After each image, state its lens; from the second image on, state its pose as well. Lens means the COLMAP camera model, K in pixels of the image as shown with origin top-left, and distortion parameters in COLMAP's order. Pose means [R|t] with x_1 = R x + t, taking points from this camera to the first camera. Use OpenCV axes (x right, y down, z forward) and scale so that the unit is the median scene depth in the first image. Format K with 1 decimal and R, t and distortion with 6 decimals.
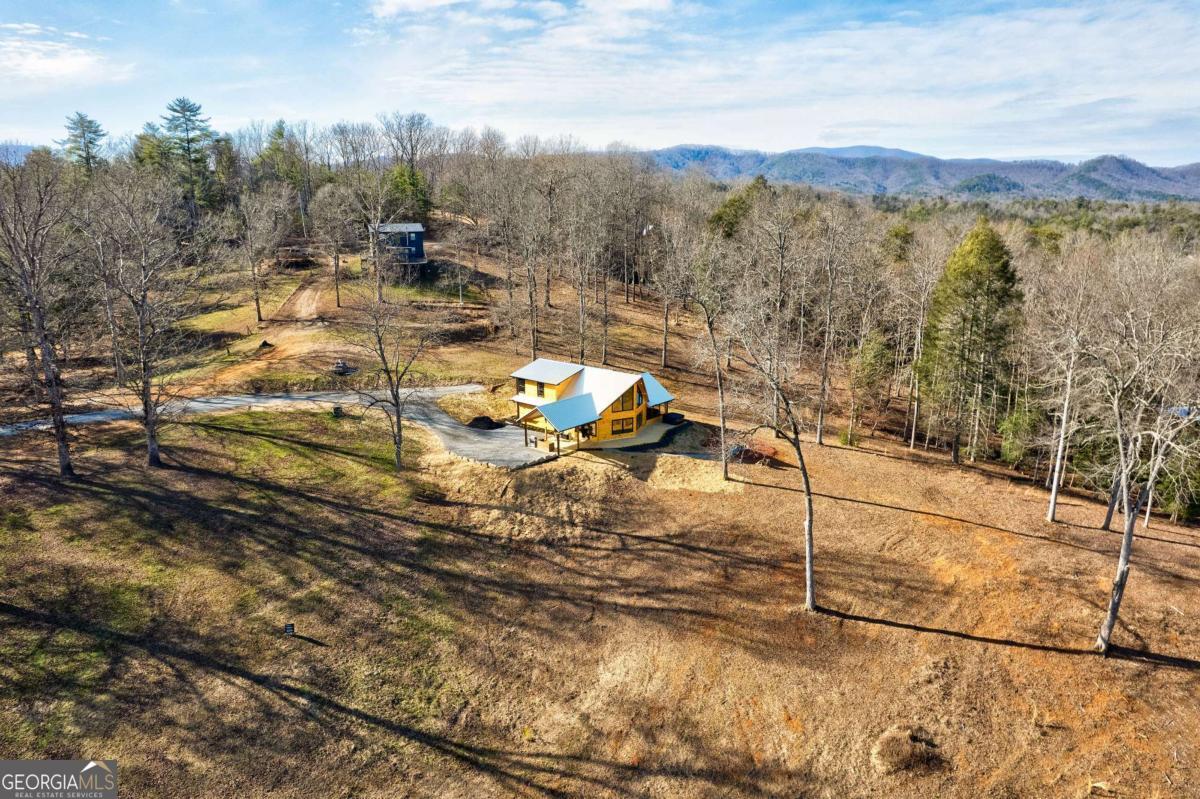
lens RADIAL K [[783.2, 0, 600.0], [0, 783.2, 399.5], [0, 0, 1]] dist [-0.096464, 0.082001]
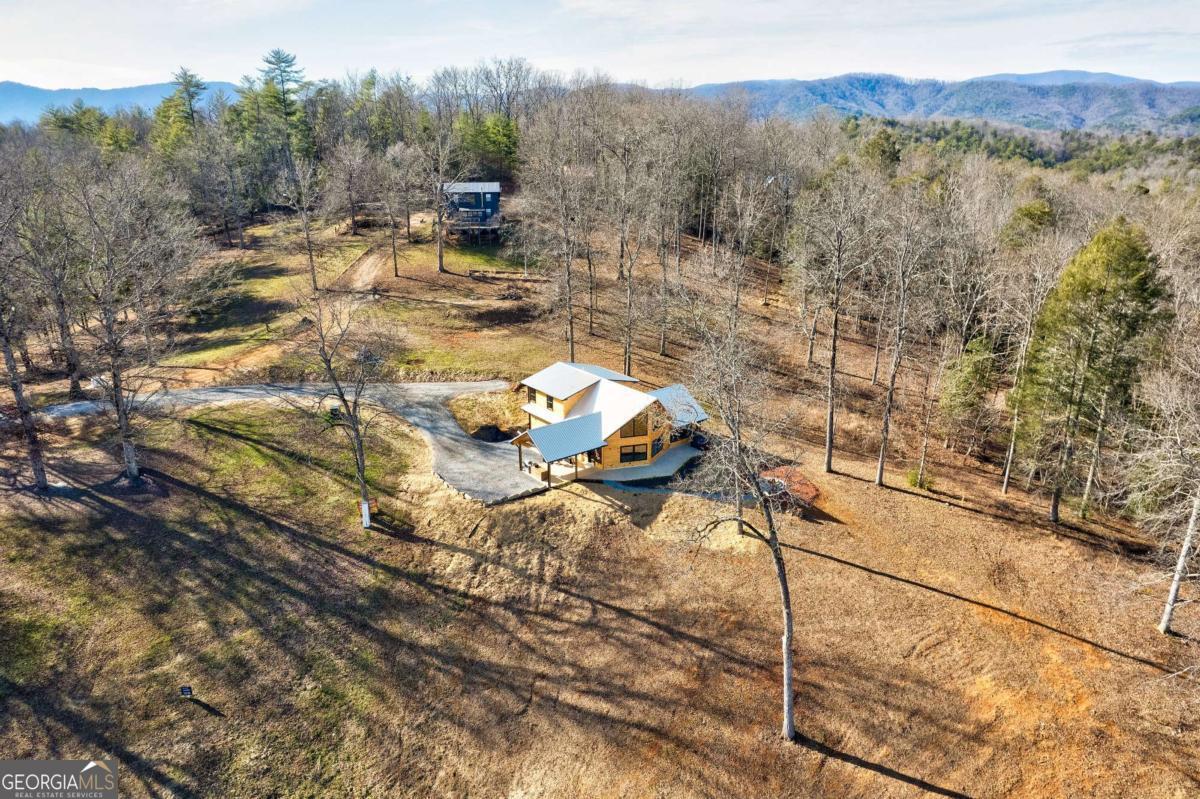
lens RADIAL K [[783.2, 0, 600.0], [0, 783.2, 399.5], [0, 0, 1]] dist [-0.096464, 0.082001]
pose [[0.980236, 0.062001, -0.187864, 0.156710], [-0.045951, 0.995005, 0.088620, -0.103960], [0.192420, -0.078236, 0.978189, 0.158178]]
